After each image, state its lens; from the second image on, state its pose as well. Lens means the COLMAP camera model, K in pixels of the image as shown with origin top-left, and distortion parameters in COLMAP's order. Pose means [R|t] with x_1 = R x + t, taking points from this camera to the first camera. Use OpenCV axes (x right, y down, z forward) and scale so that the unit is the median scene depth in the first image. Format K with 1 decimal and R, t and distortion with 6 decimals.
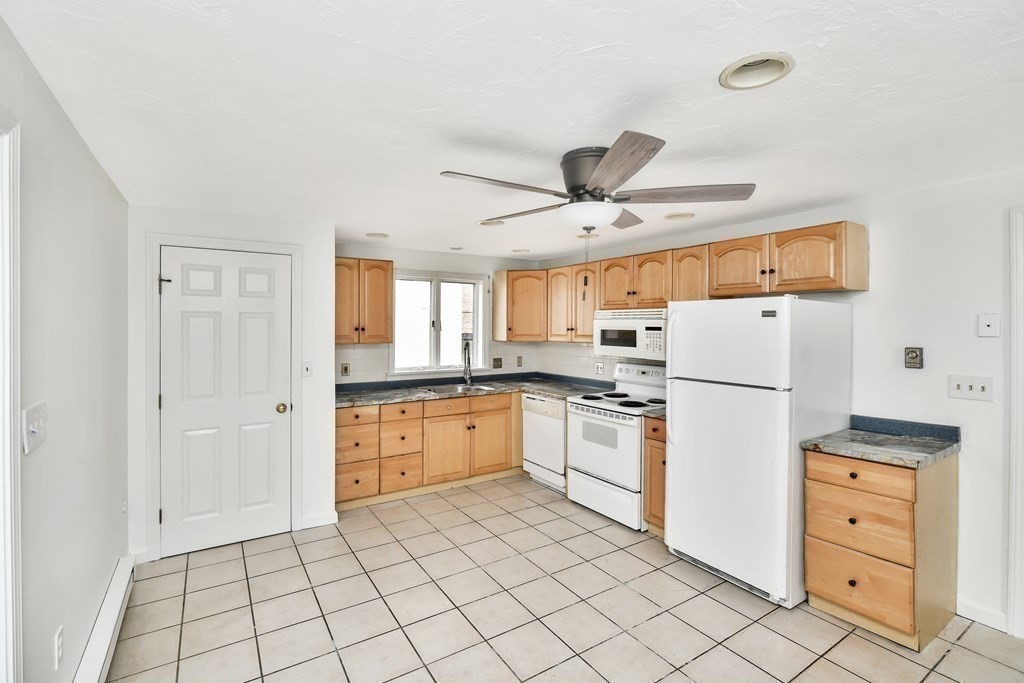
lens RADIAL K [[446.1, 0, 510.3], [0, 446.1, 333.3], [0, 0, 1]] dist [-0.008009, 0.000529]
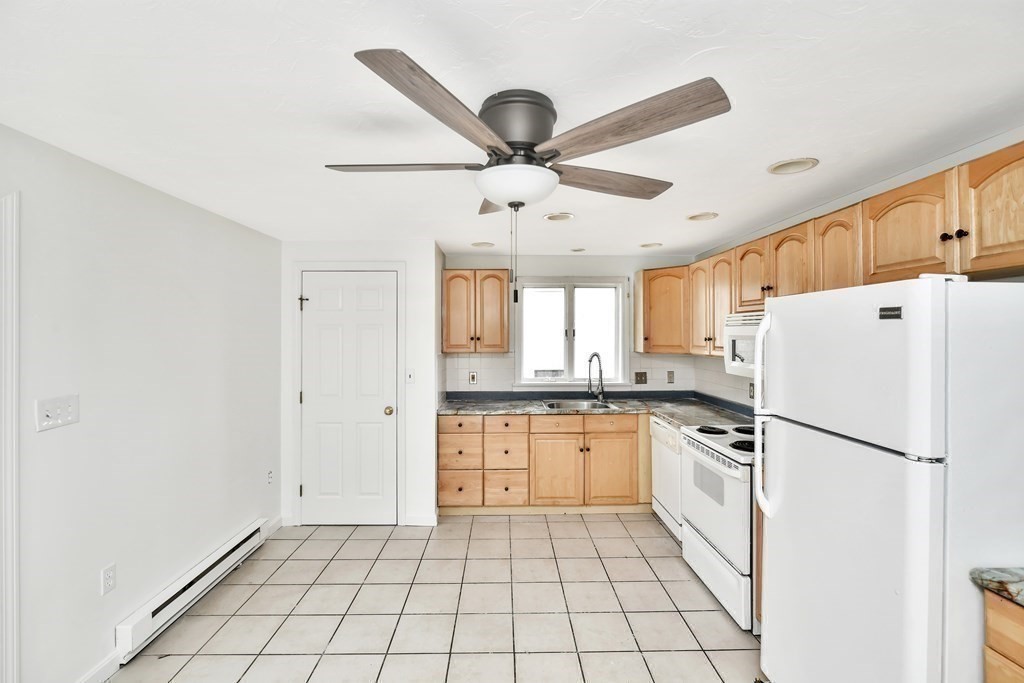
lens RADIAL K [[446.1, 0, 510.7], [0, 446.1, 336.1], [0, 0, 1]] dist [-0.008009, 0.000529]
pose [[0.859886, -0.001642, -0.510483, 0.281577], [-0.004846, 0.999924, -0.011379, -0.004633], [0.510462, 0.012258, 0.859813, 0.187054]]
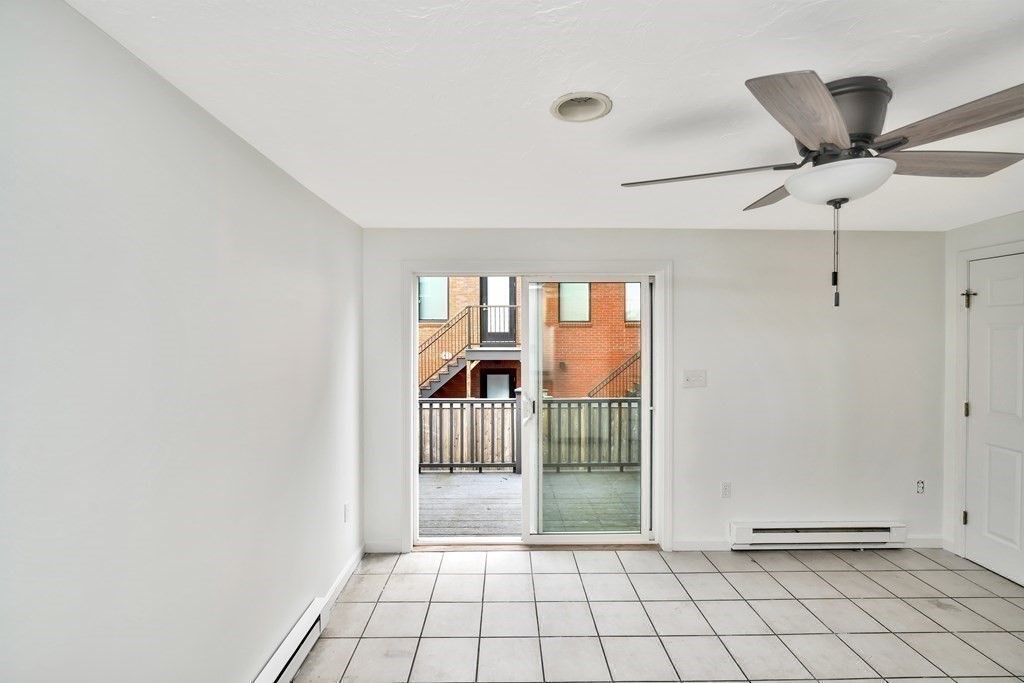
lens RADIAL K [[446.1, 0, 509.7], [0, 446.1, 338.6], [0, 0, 1]] dist [-0.008009, 0.000529]
pose [[-0.514043, 0.009459, -0.857712, 0.530336], [-0.012691, 0.999746, 0.018632, -0.015663], [0.857670, 0.020462, -0.513793, 0.475604]]
